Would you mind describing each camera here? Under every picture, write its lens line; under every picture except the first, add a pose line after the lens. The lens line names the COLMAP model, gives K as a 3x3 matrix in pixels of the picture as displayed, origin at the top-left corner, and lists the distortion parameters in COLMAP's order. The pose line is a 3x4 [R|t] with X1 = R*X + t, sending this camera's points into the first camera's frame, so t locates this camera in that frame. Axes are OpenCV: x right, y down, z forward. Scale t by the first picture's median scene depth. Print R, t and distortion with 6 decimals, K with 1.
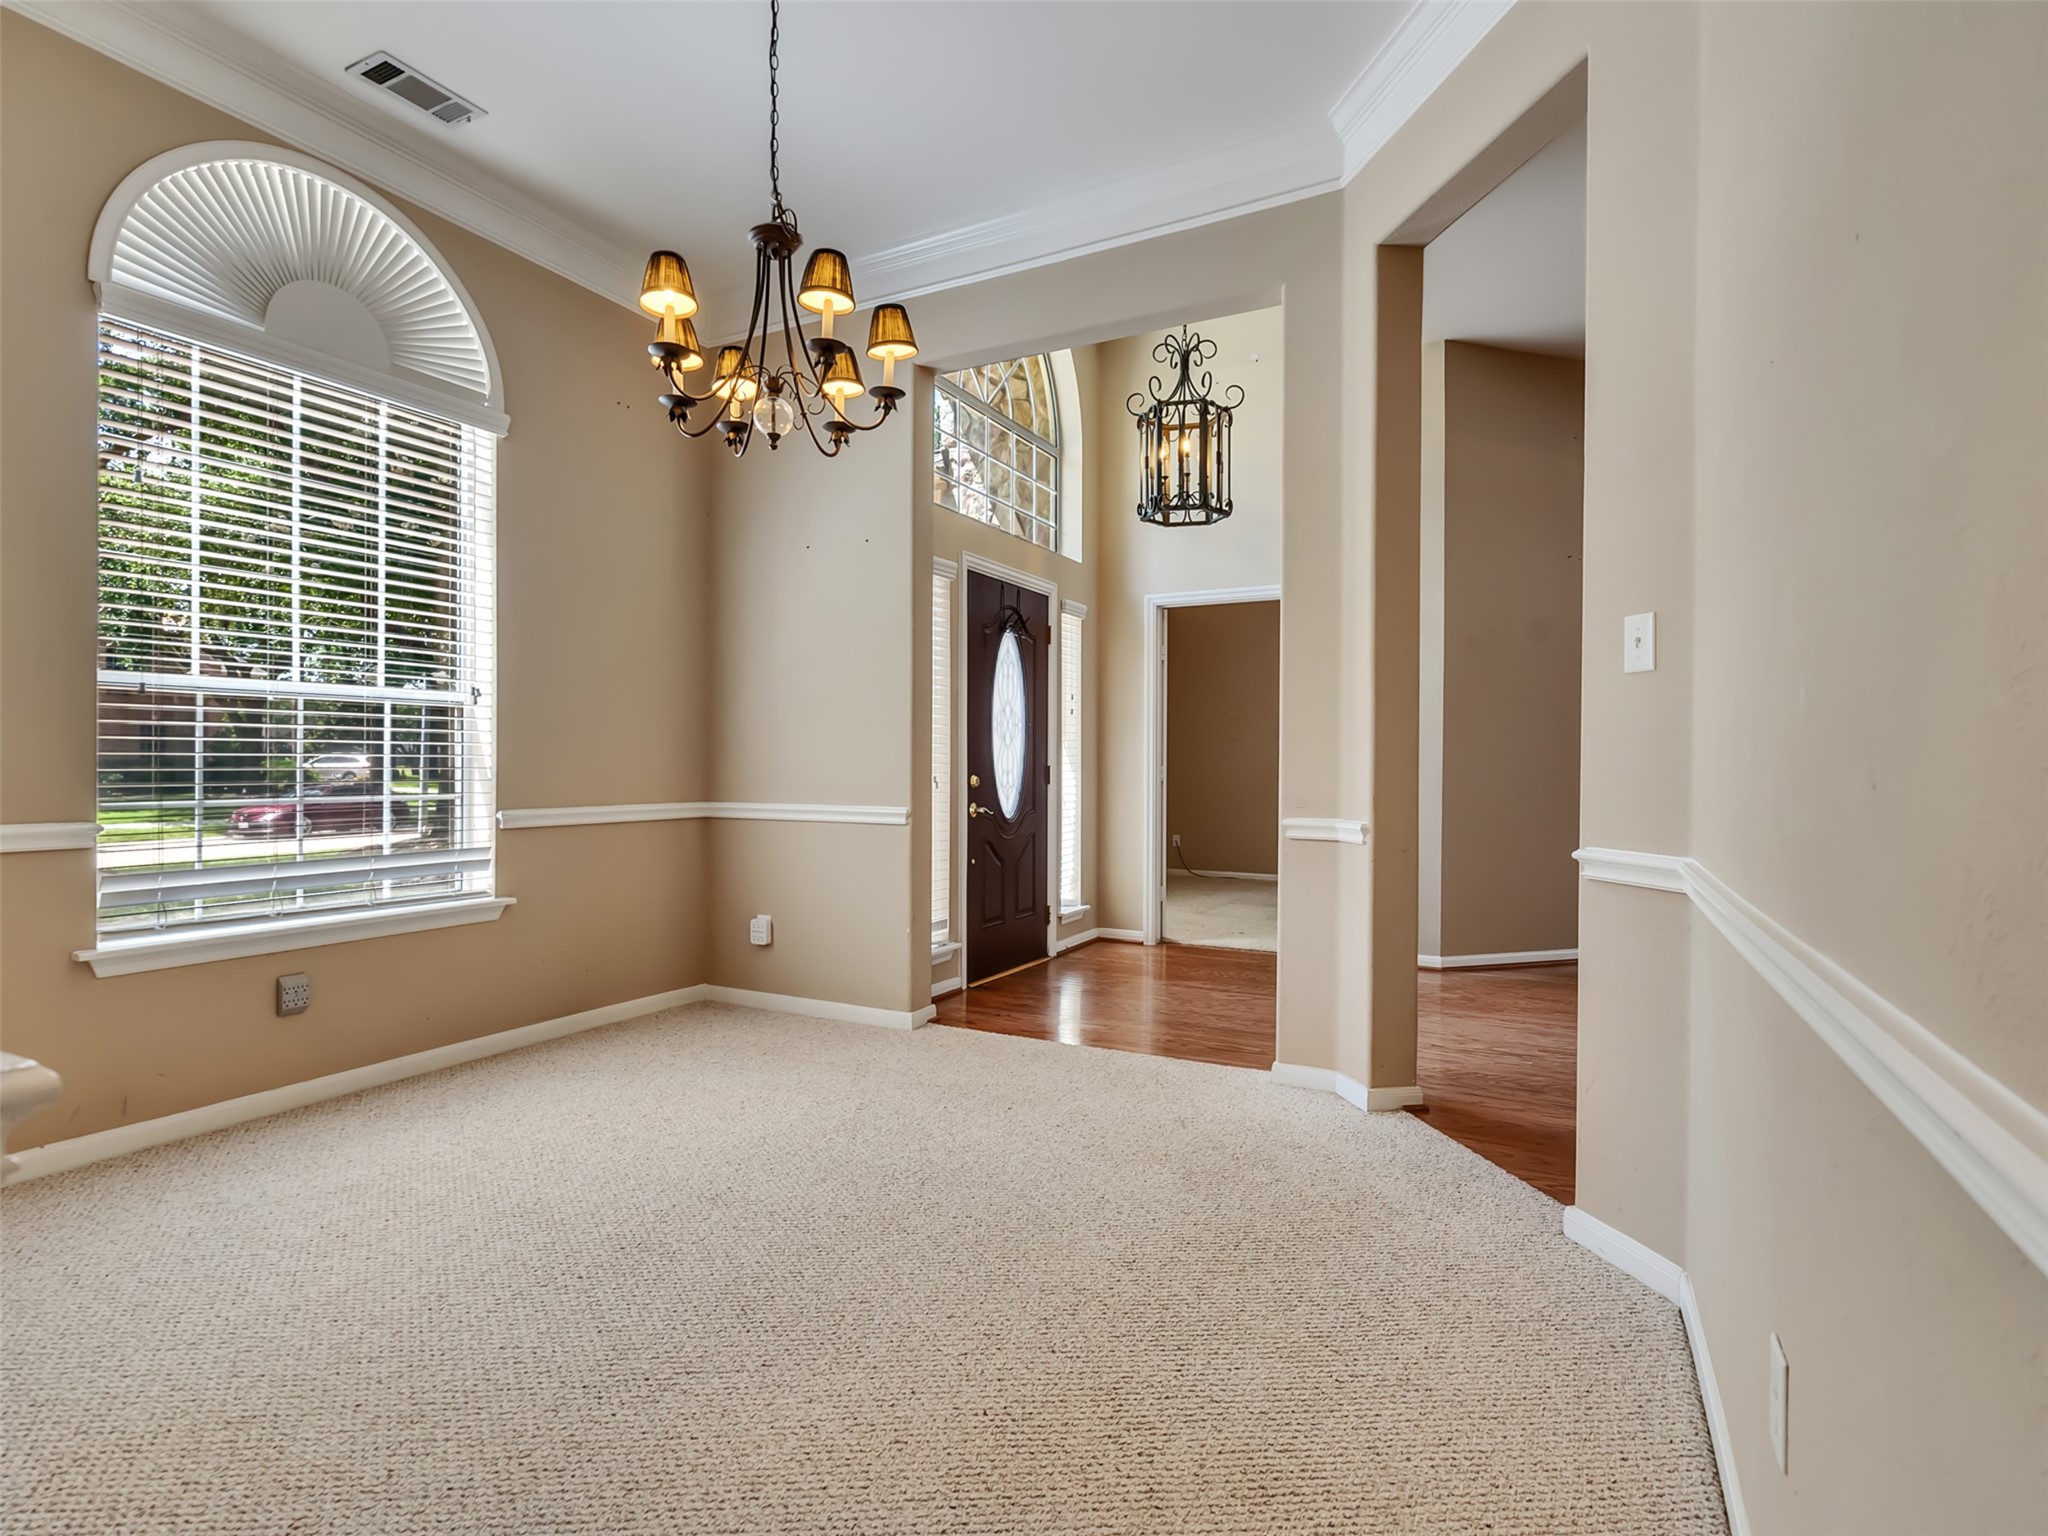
lens RADIAL K [[1046.6, 0, 1018.4], [0, 1046.6, 761.0], [0, 0, 1]] dist [-0.006644, 0.003891]
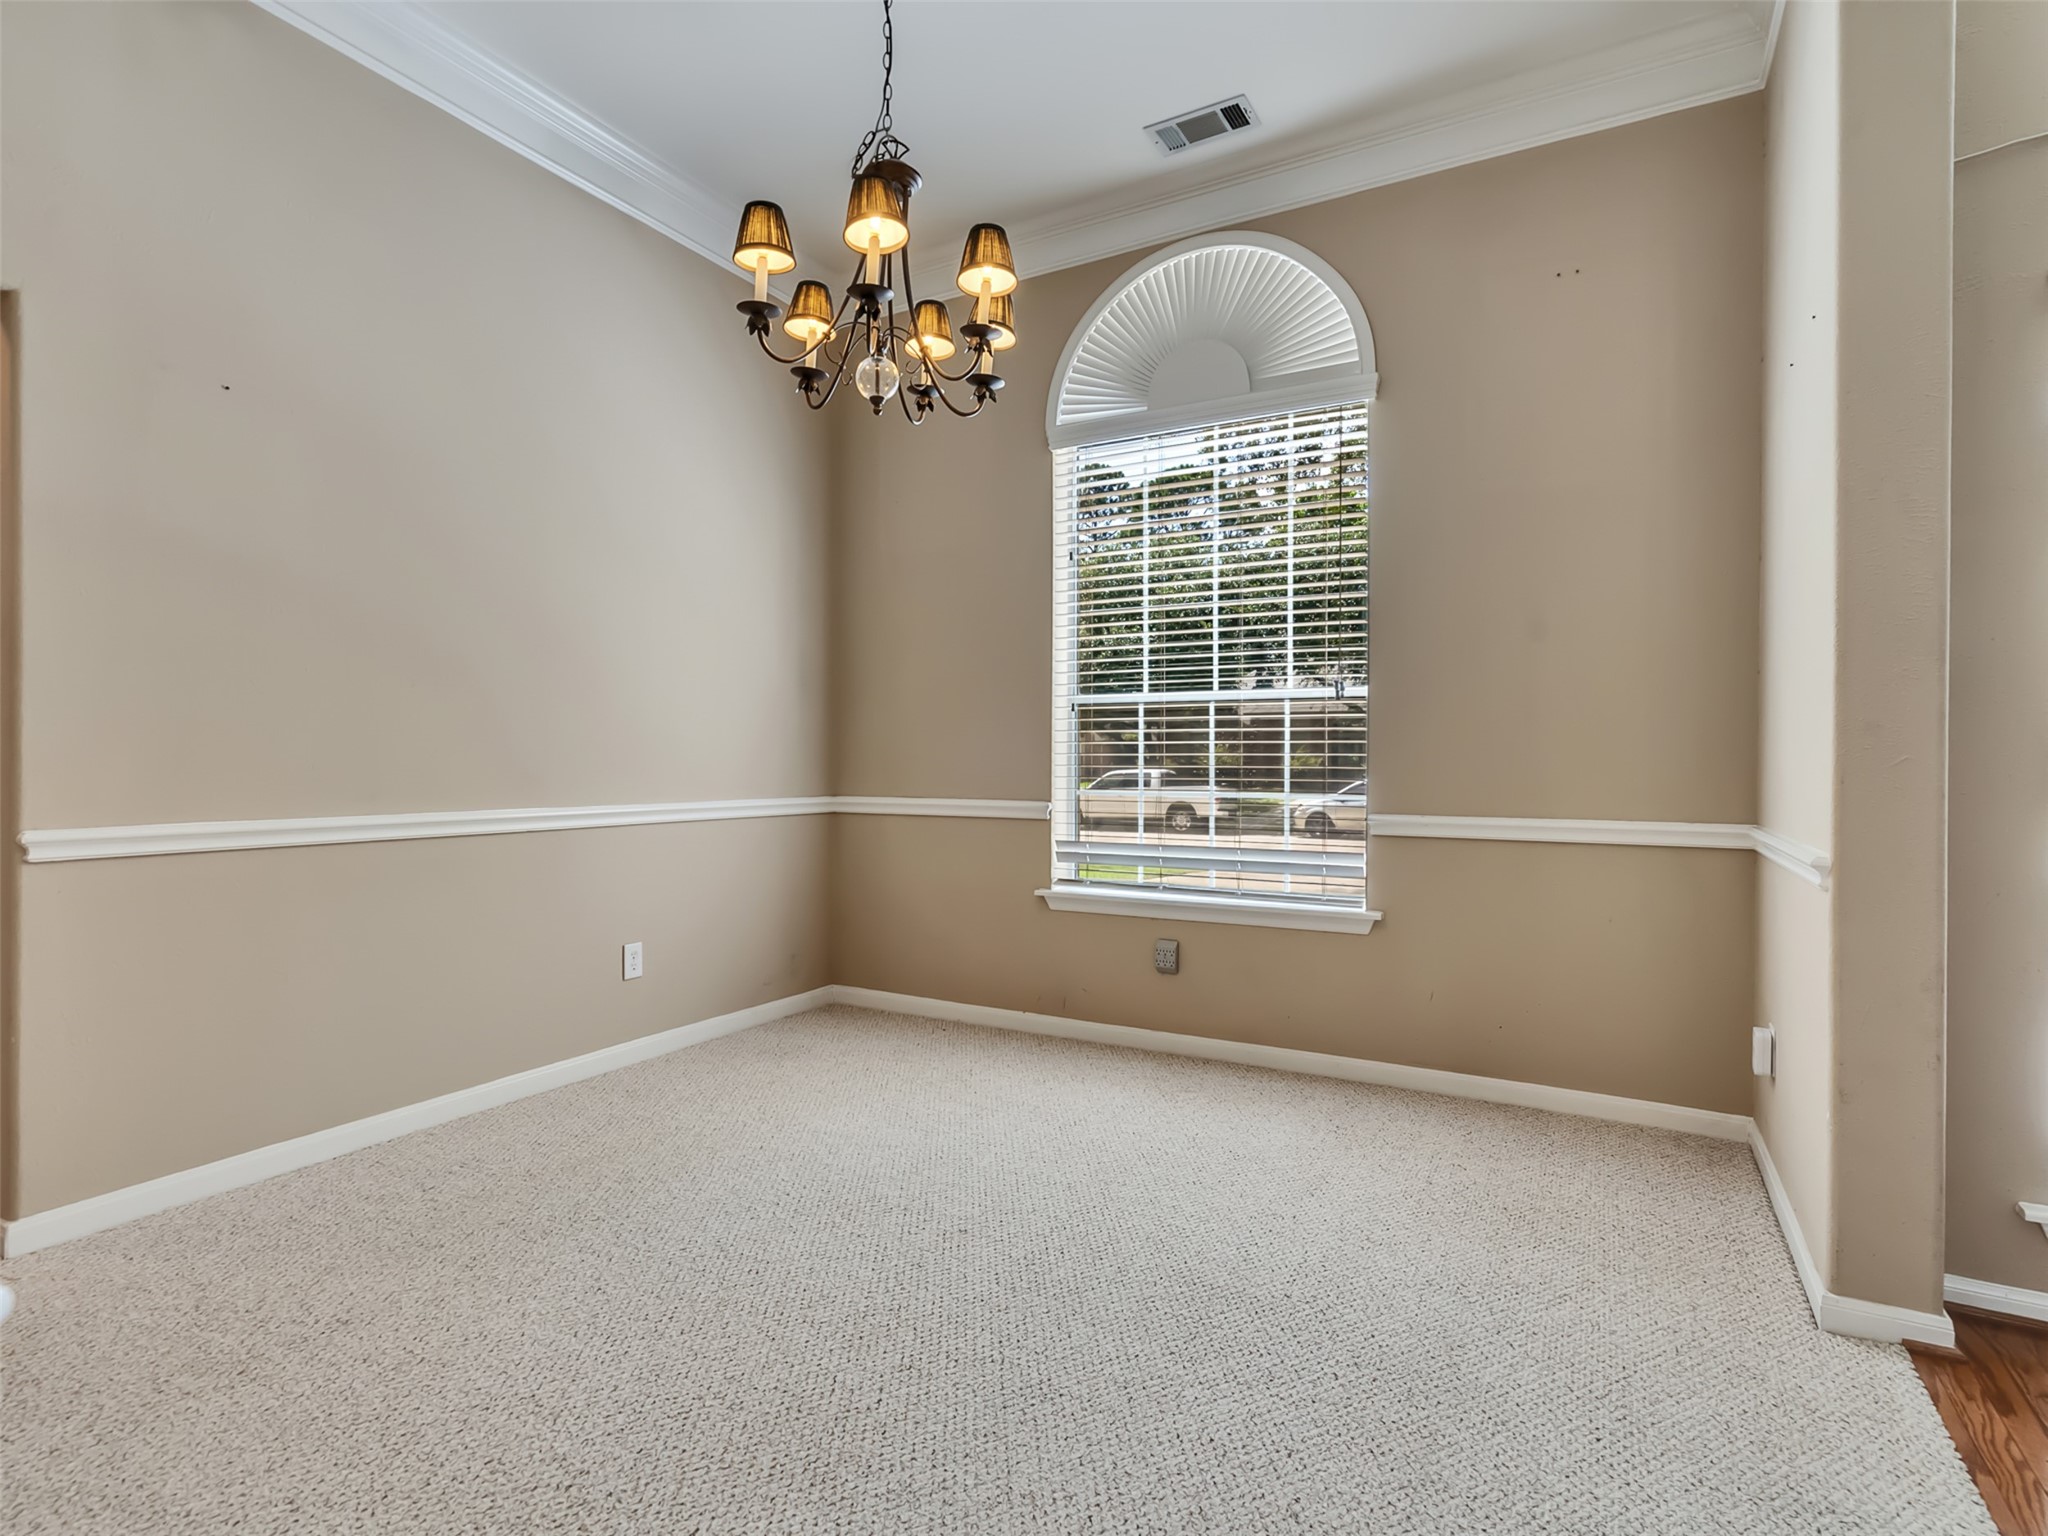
lens RADIAL K [[1046.6, 0, 1026.3], [0, 1046.6, 761.6], [0, 0, 1]] dist [-0.006644, 0.003891]
pose [[-0.027179, -0.002398, -0.999628, 0.467079], [-0.001857, 0.999996, -0.002348, 0.005337], [0.999629, 0.001792, -0.027183, 0.819178]]
